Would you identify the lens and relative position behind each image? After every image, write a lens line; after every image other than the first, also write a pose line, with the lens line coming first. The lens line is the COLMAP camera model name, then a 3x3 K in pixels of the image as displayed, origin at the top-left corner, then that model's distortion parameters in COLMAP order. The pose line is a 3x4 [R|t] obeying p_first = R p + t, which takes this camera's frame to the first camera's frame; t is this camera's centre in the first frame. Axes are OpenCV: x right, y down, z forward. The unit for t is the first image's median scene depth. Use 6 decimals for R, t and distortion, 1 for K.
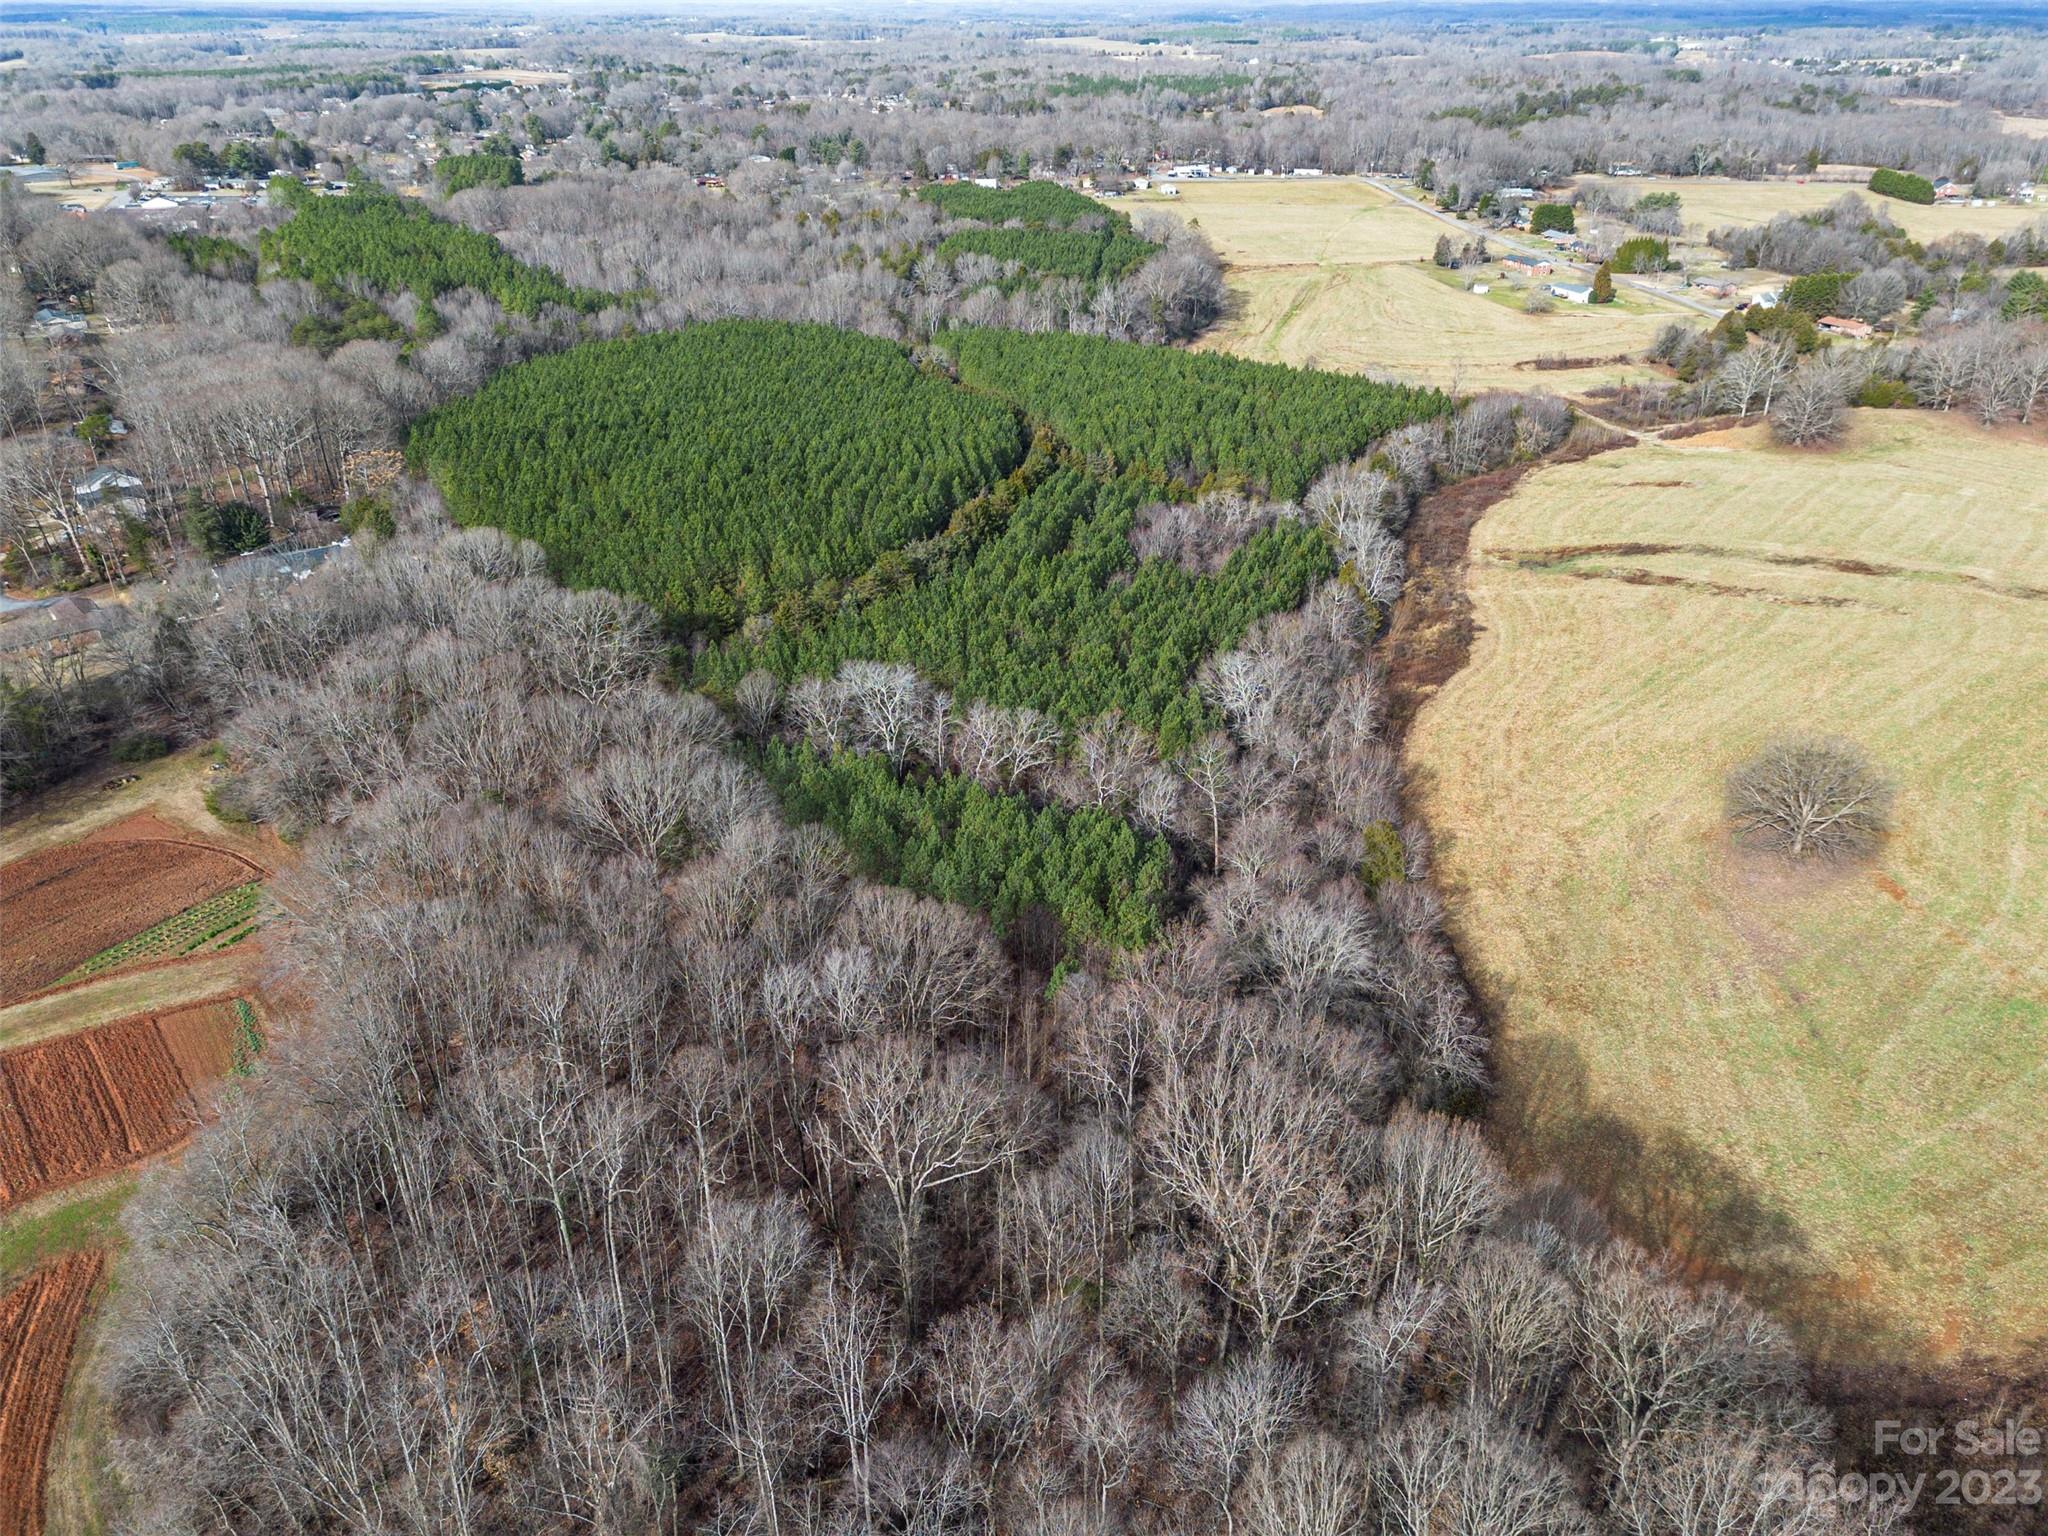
lens RADIAL K [[1444.5, 0, 1024.0], [0, 1444.5, 768.0], [0, 0, 1]] dist [0.083004, -0.080064]
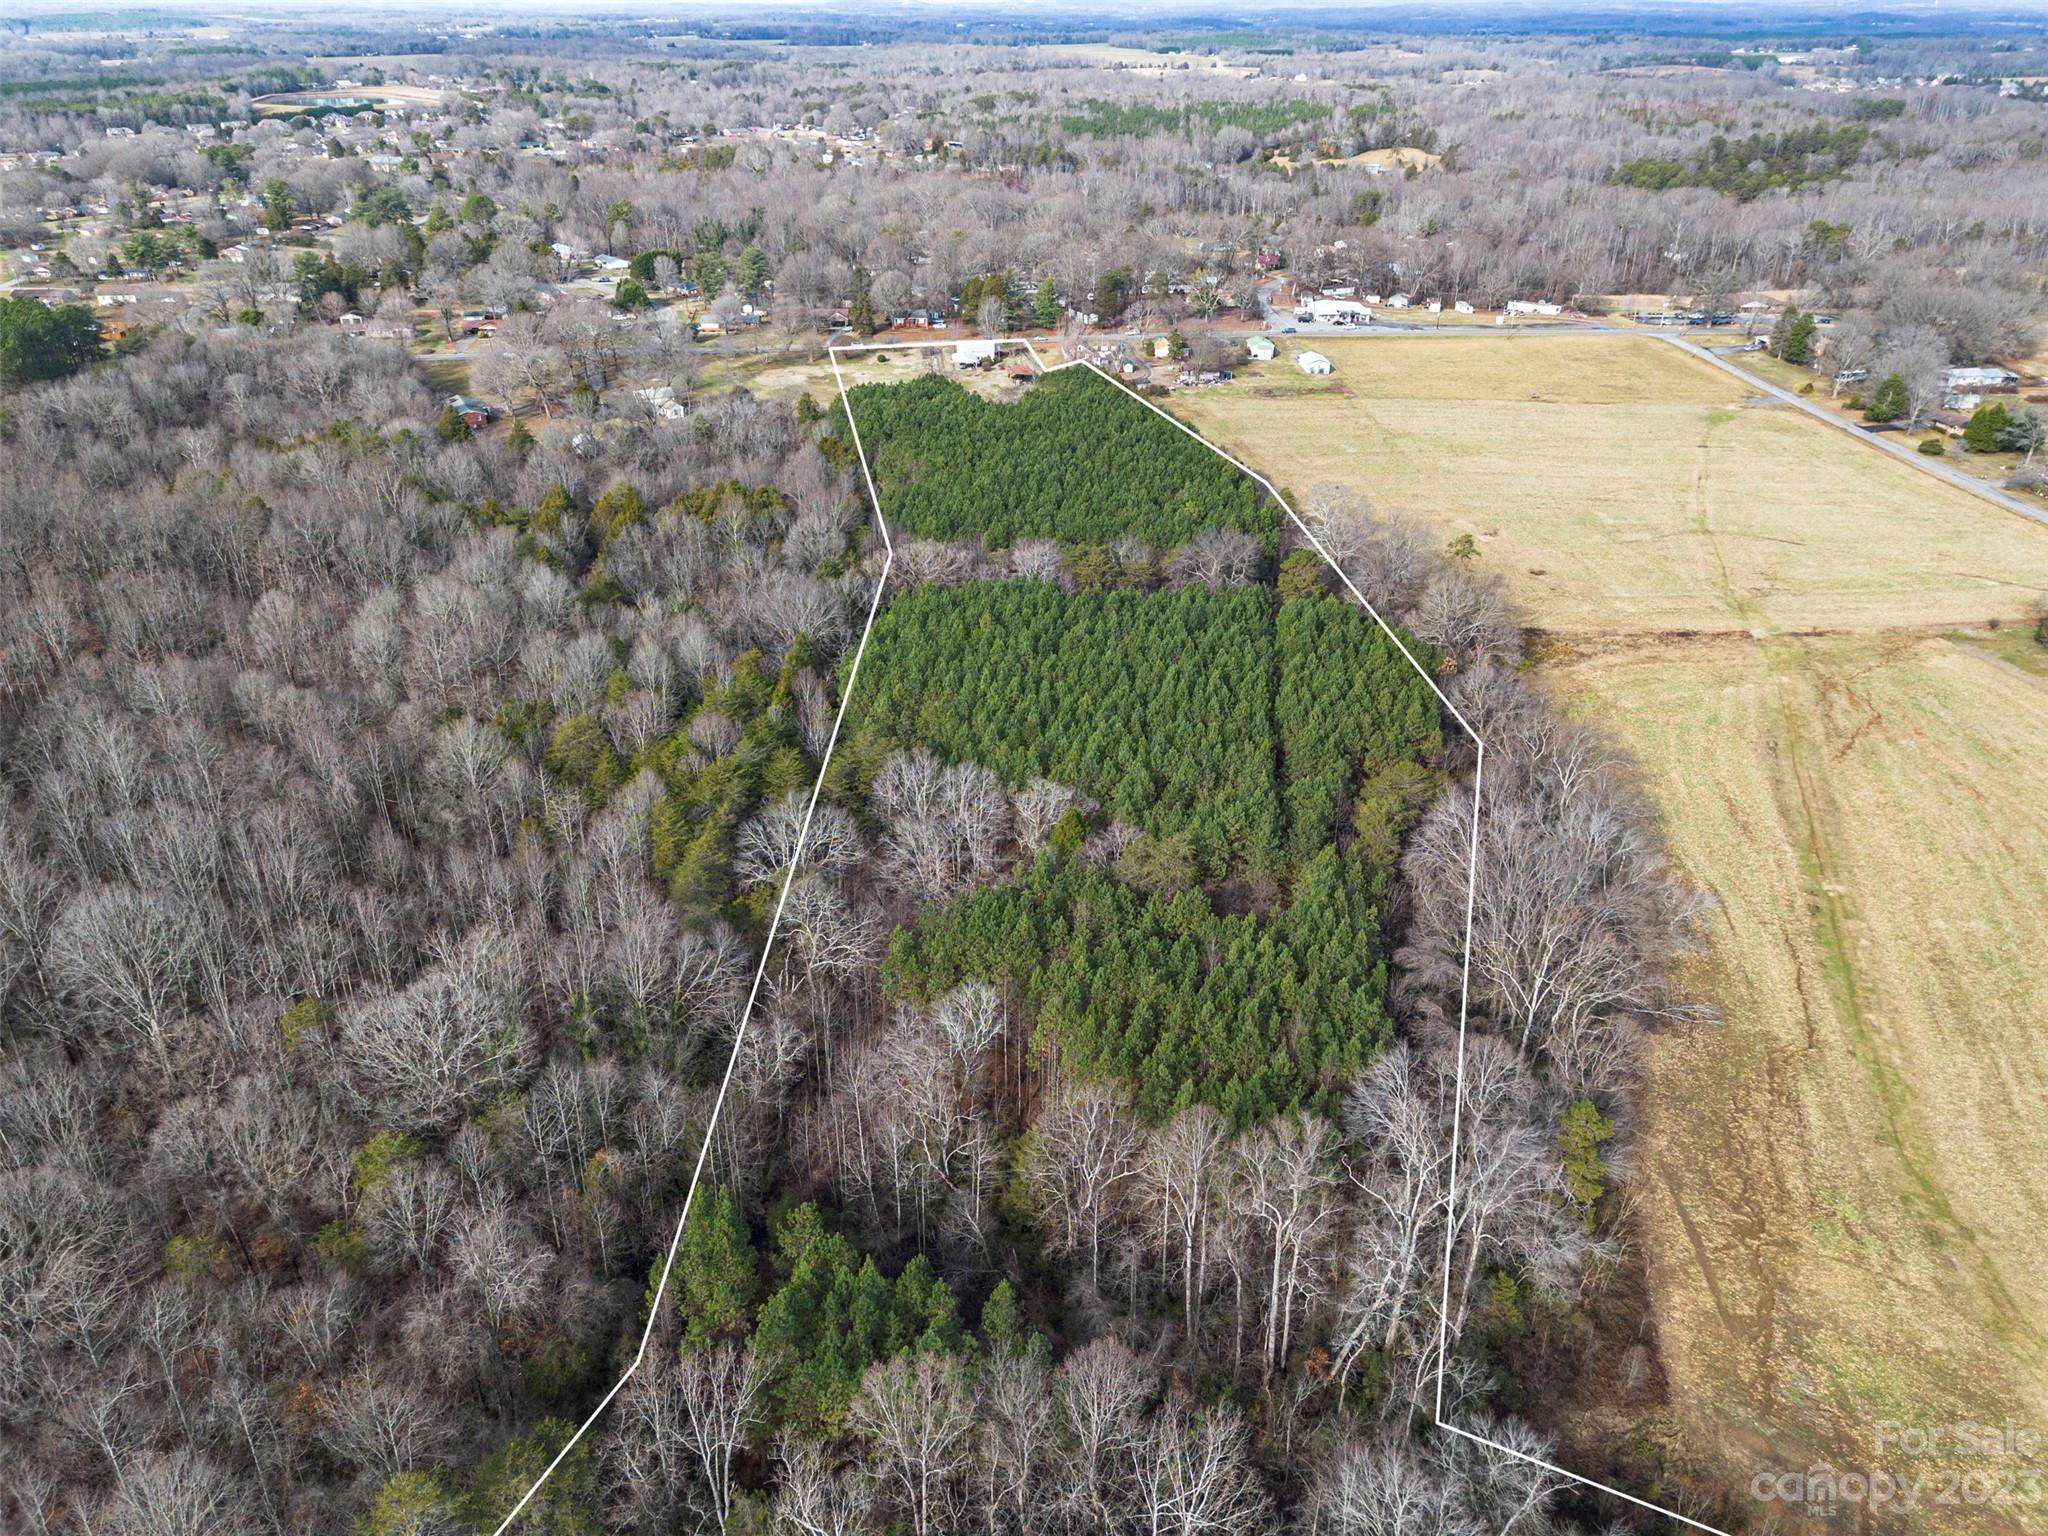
lens RADIAL K [[1444.5, 0, 1024.0], [0, 1444.5, 768.0], [0, 0, 1]] dist [0.083004, -0.080064]
pose [[0.999987, 0.004244, 0.002950, -0.004993], [-0.004243, 0.999991, -0.000416, -0.129828], [-0.002952, 0.000404, 0.999996, 0.244259]]
